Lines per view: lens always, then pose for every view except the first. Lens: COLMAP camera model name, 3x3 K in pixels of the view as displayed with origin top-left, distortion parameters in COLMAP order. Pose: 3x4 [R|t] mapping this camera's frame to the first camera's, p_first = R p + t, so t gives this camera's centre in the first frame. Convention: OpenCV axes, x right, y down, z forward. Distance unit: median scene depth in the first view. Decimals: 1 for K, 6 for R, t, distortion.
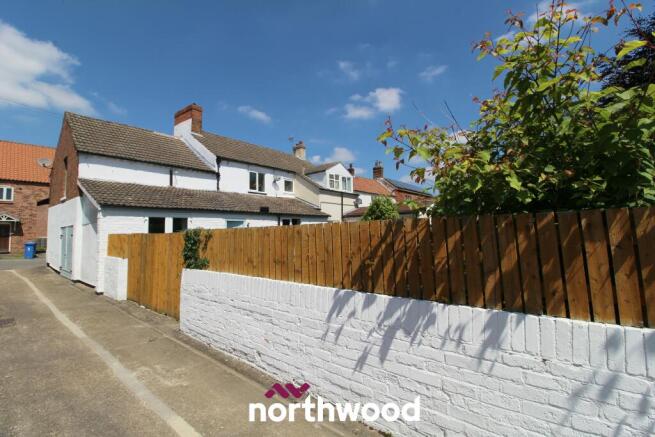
lens RADIAL K [[303.7, 0, 328.5], [0, 303.7, 209.6], [0, 0, 1]] dist [0.001234, -0.012599]
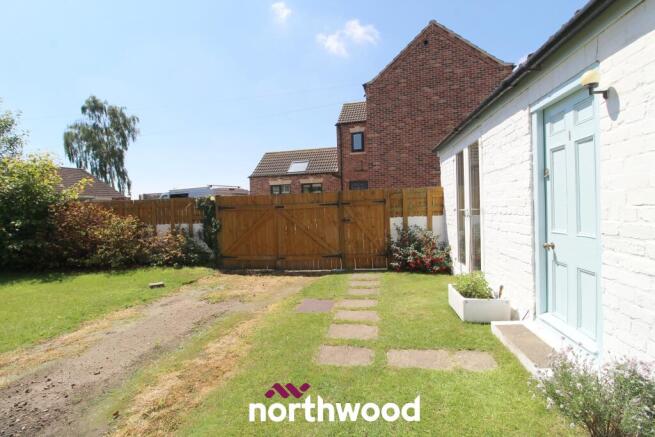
lens RADIAL K [[303.7, 0, 328.5], [0, 303.7, 209.6], [0, 0, 1]] dist [0.001234, -0.012599]
pose [[-0.851882, 0.050516, -0.521292, -0.049908], [0.089067, 0.994812, -0.049147, 0.081638], [0.516105, -0.088297, -0.851962, 0.816469]]
